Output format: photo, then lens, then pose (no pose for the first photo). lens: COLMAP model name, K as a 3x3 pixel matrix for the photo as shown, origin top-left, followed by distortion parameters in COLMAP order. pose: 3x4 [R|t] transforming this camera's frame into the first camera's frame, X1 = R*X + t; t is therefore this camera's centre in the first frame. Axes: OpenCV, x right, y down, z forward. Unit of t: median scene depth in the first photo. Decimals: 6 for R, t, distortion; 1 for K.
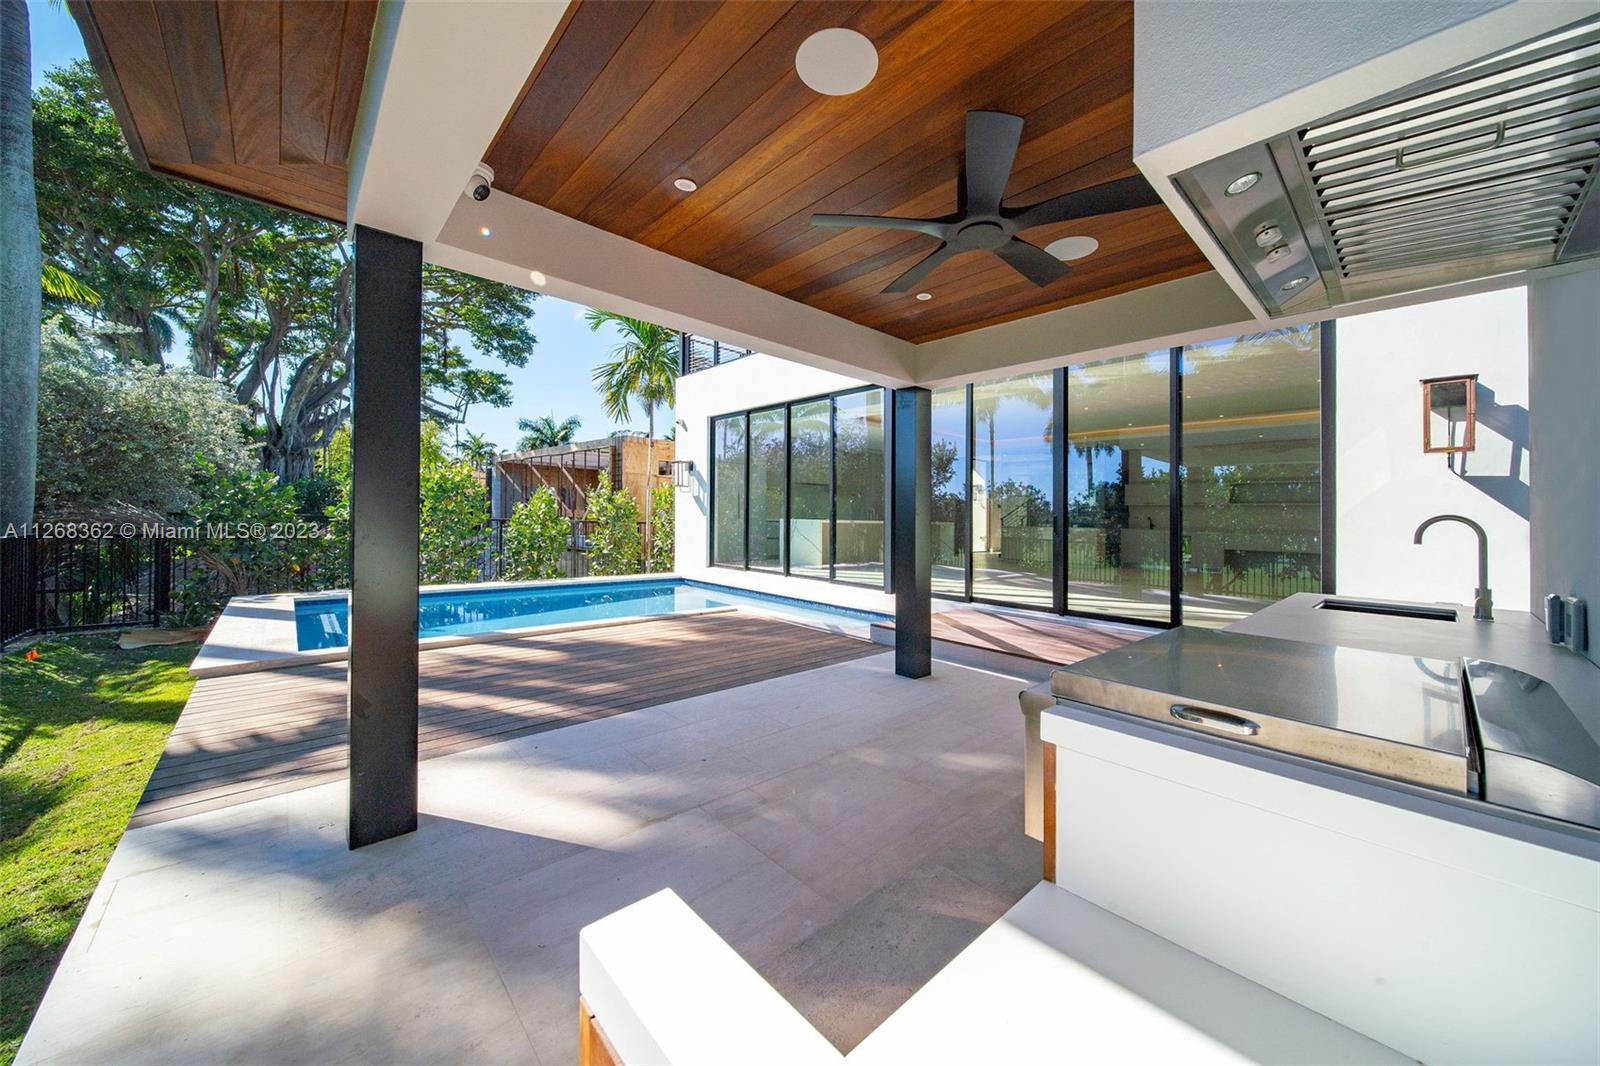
lens RADIAL K [[584.6, 0, 839.8], [0, 584.6, 483.5], [0, 0, 1]] dist [-0.000751, -0.000363]
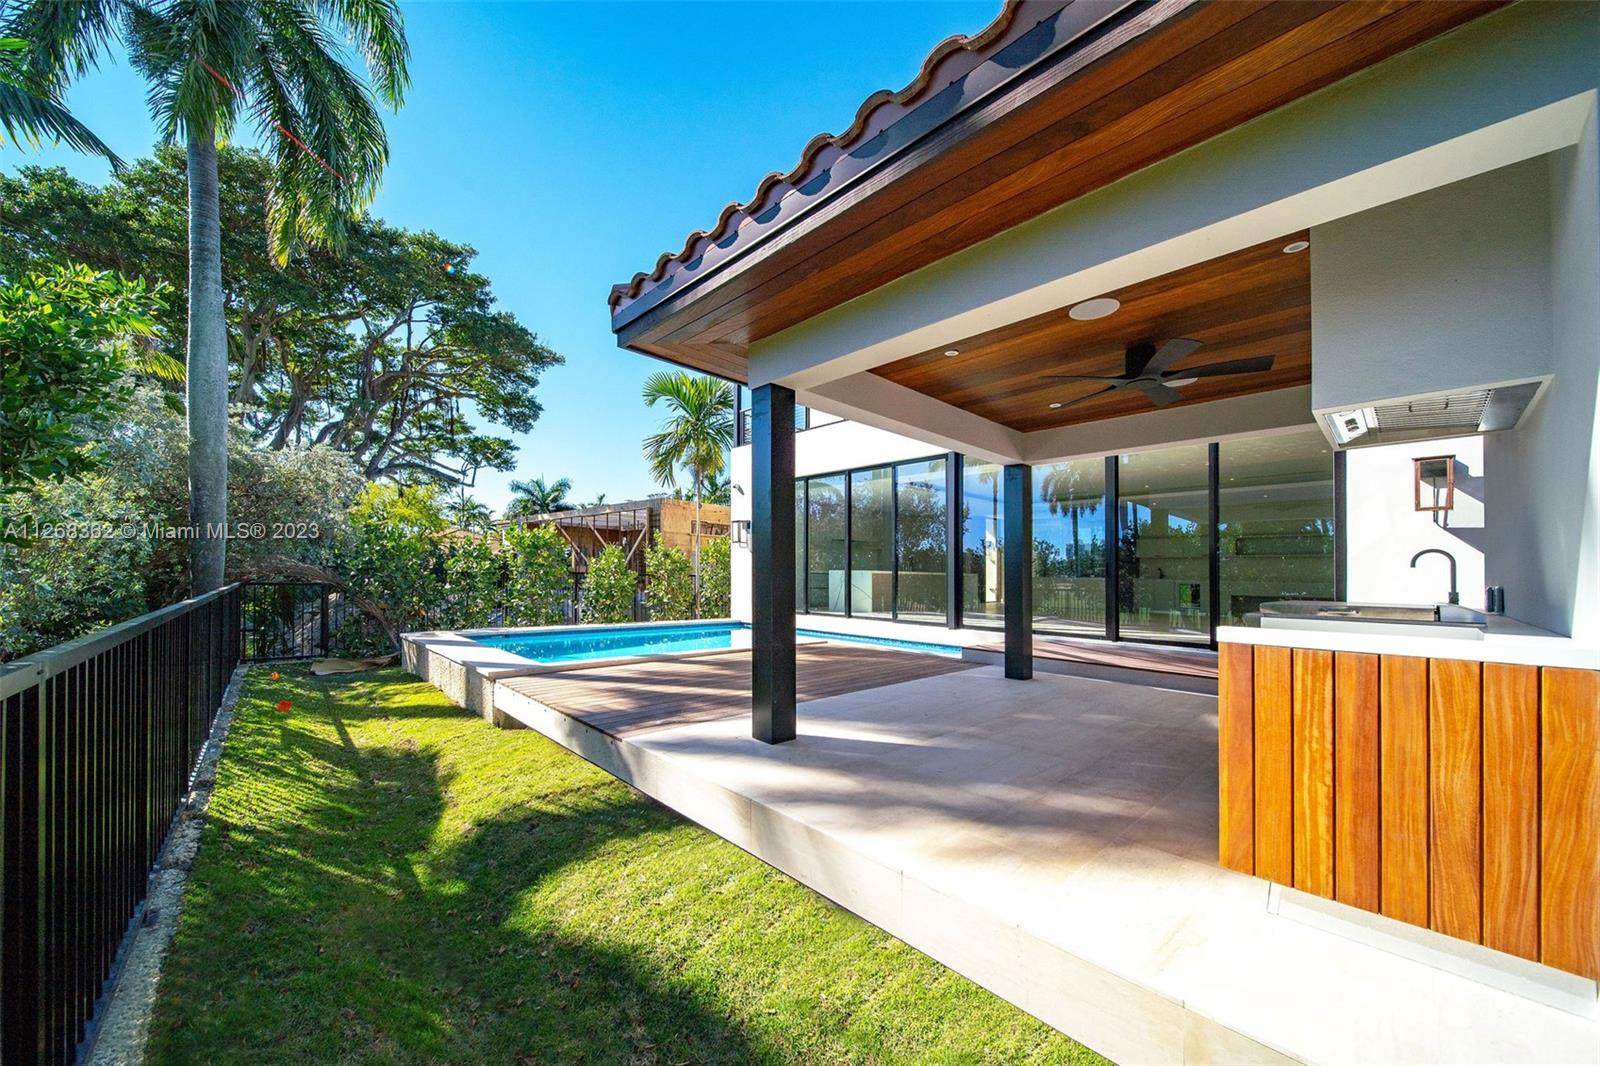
lens RADIAL K [[577.8, 0, 786.1], [0, 577.8, 544.1], [0, 0, 1]] dist [-0.000537, -0.000004]
pose [[0.999199, -0.003760, -0.039846, -0.110955], [0.003865, 0.999989, 0.002562, 0.004278], [0.039836, -0.002714, 0.999203, -0.108859]]
